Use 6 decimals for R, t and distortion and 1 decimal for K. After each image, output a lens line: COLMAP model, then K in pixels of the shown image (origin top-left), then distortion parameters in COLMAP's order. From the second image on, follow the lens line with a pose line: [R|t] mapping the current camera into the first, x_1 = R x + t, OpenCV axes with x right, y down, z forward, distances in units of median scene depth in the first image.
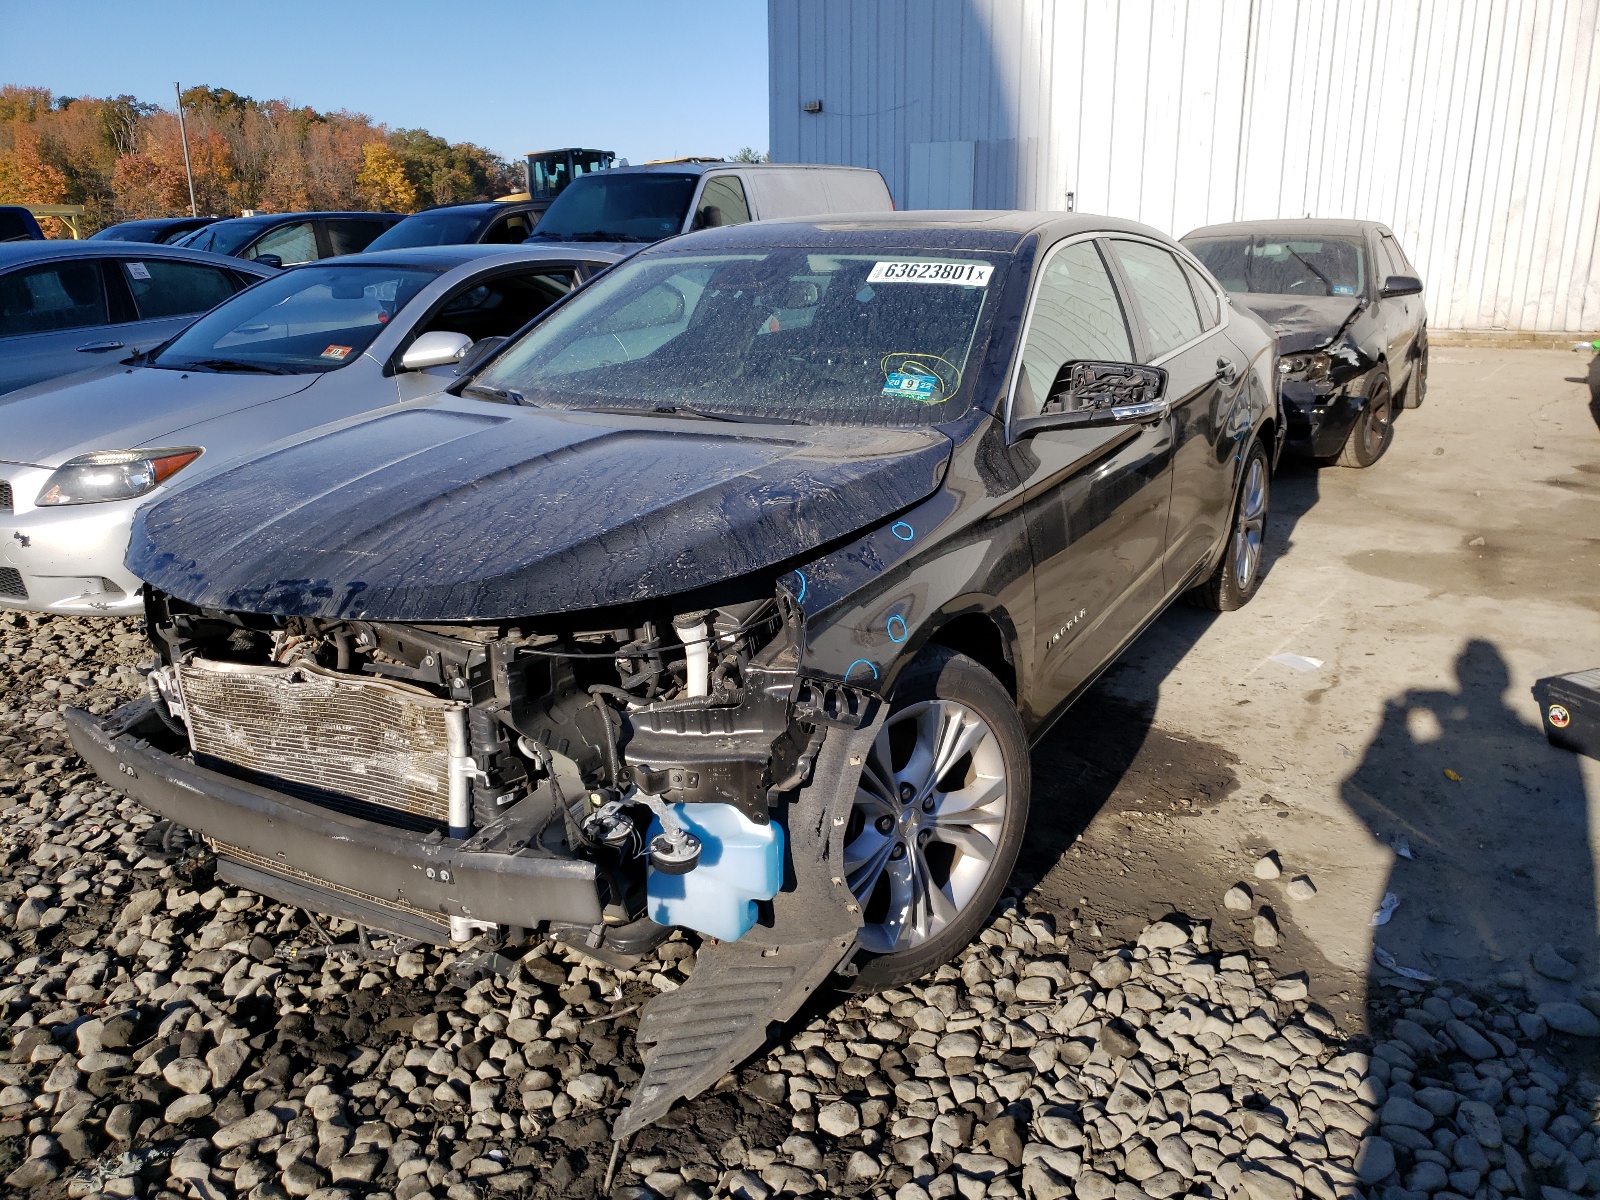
lens RADIAL K [[1229.7, 0, 800.0], [0, 1229.7, 600.0], [0, 0, 1]] dist [-0.002499, -0.005648]
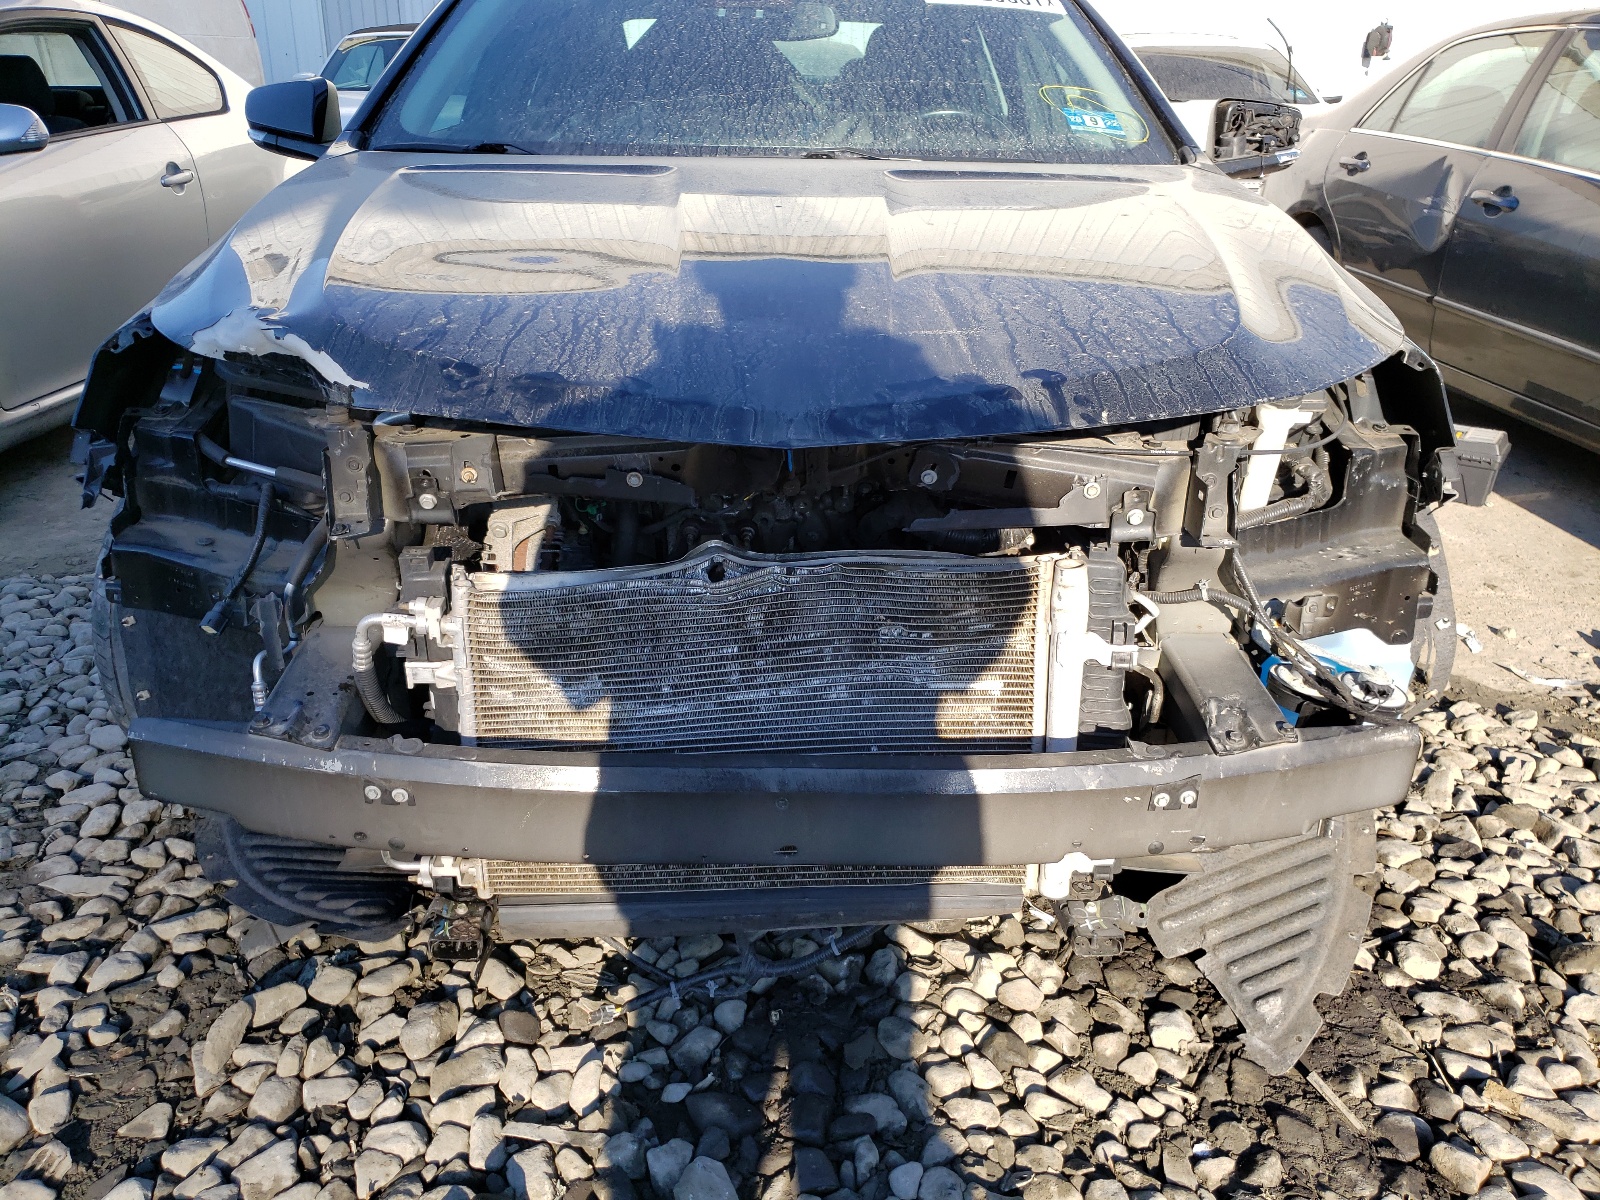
lens RADIAL K [[1203.9, 0, 774.5], [0, 1203.9, 627.6], [0, 0, 1]] dist [0.046484, -0.090156]
pose [[0.854129, -0.182013, 0.487171, -0.672491], [0.119761, 0.980418, 0.156325, 0.001919], [-0.506085, -0.075177, 0.859201, 0.472216]]
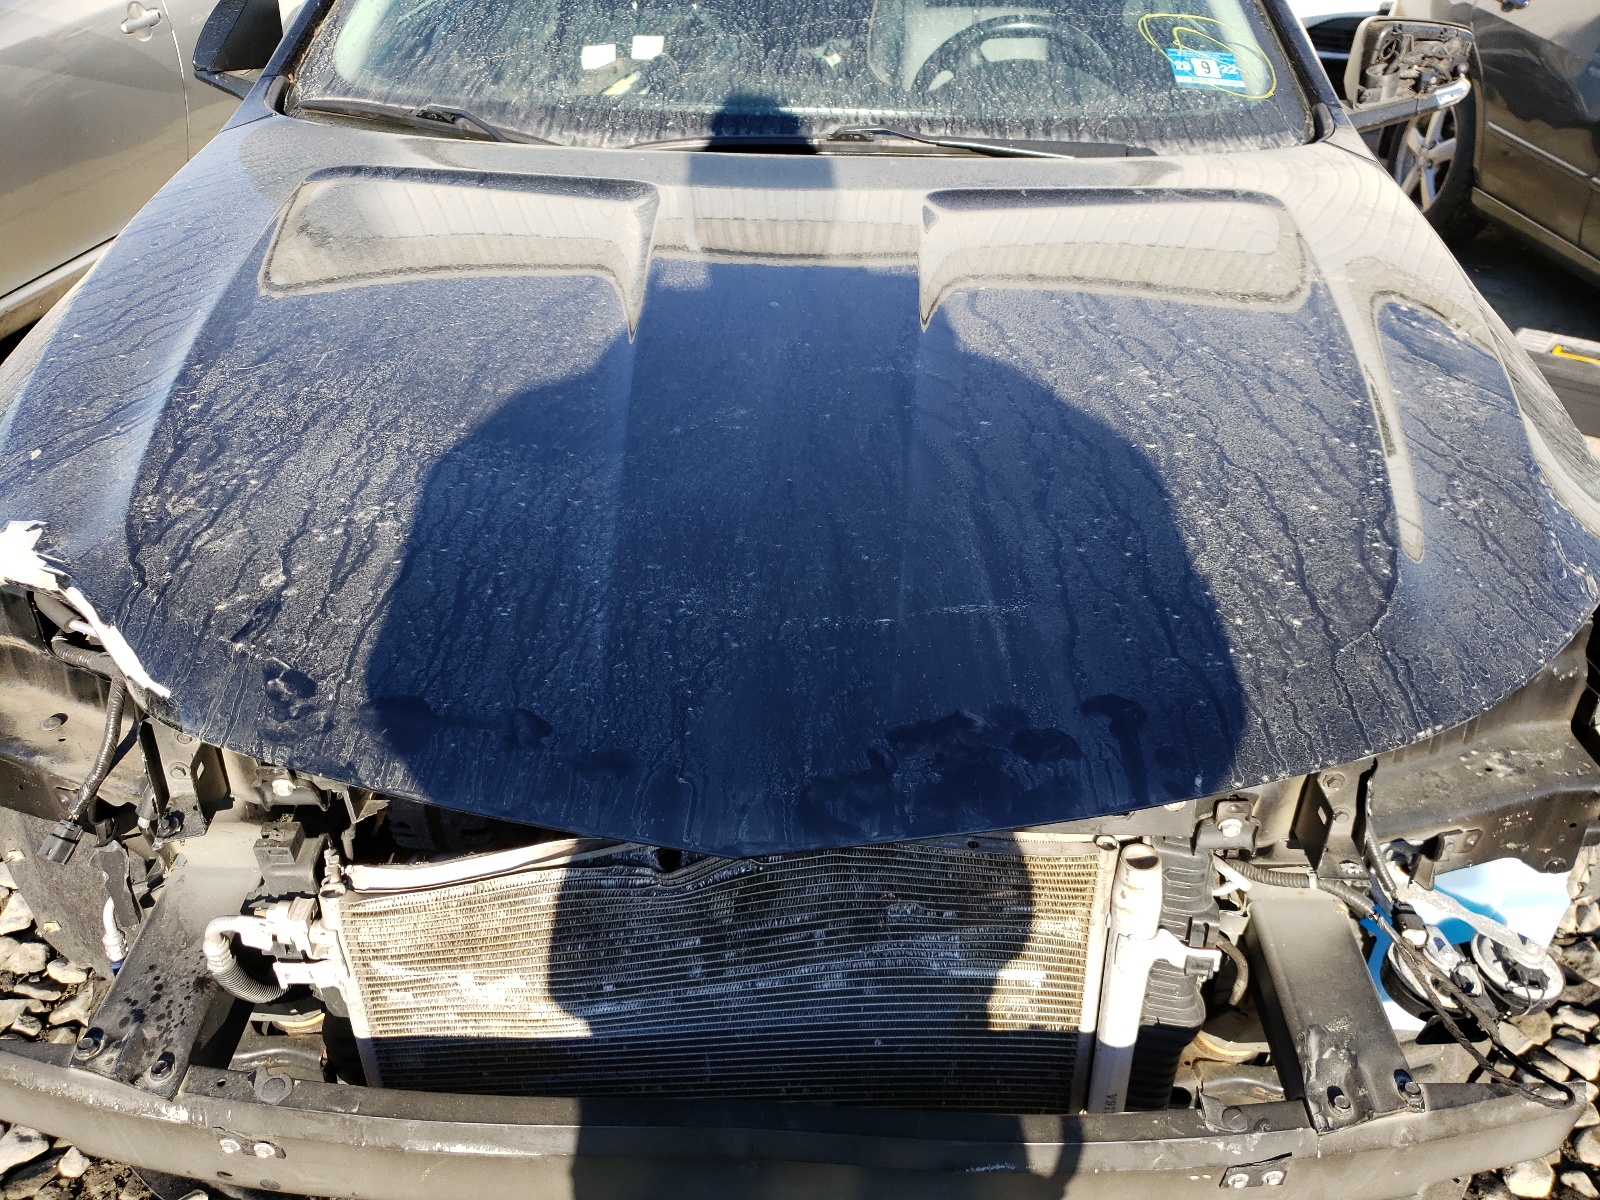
lens RADIAL K [[1229.7, 0, 800.0], [0, 1229.7, 600.0], [0, 0, 1]] dist [-0.002499, -0.005648]
pose [[0.872635, -0.233291, 0.429049, -0.537468], [0.107244, 0.948622, 0.297682, -0.157208], [-0.476452, -0.213755, 0.852820, 0.601826]]
